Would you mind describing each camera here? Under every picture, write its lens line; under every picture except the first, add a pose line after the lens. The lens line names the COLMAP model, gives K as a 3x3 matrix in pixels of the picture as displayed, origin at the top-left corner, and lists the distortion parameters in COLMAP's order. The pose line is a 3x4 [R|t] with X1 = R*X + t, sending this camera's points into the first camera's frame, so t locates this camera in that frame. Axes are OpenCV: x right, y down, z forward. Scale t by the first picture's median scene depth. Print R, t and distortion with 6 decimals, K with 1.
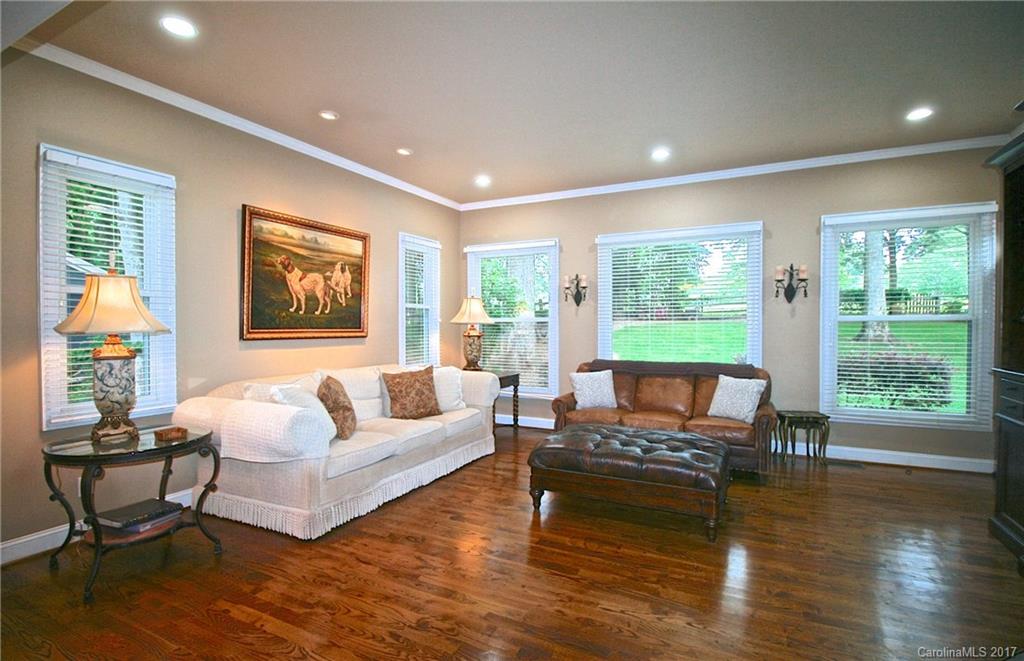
lens RADIAL K [[486.1, 0, 516.7], [0, 486.1, 330.0], [0, 0, 1]] dist [0.006542, 0.000085]
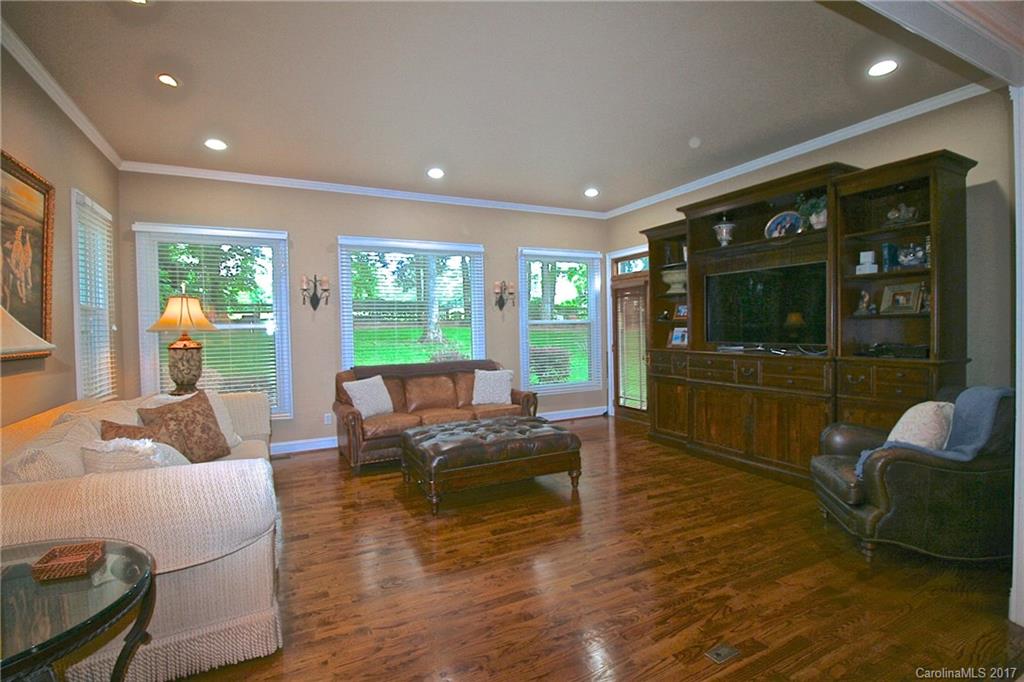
lens RADIAL K [[480.8, 0, 516.1], [0, 480.8, 336.1], [0, 0, 1]] dist [-0.020962, -0.000287]
pose [[0.591816, -0.025815, 0.805660, -0.443676], [0.026909, 0.999563, 0.012262, -0.002042], [-0.805624, 0.014423, 0.592252, 0.201198]]
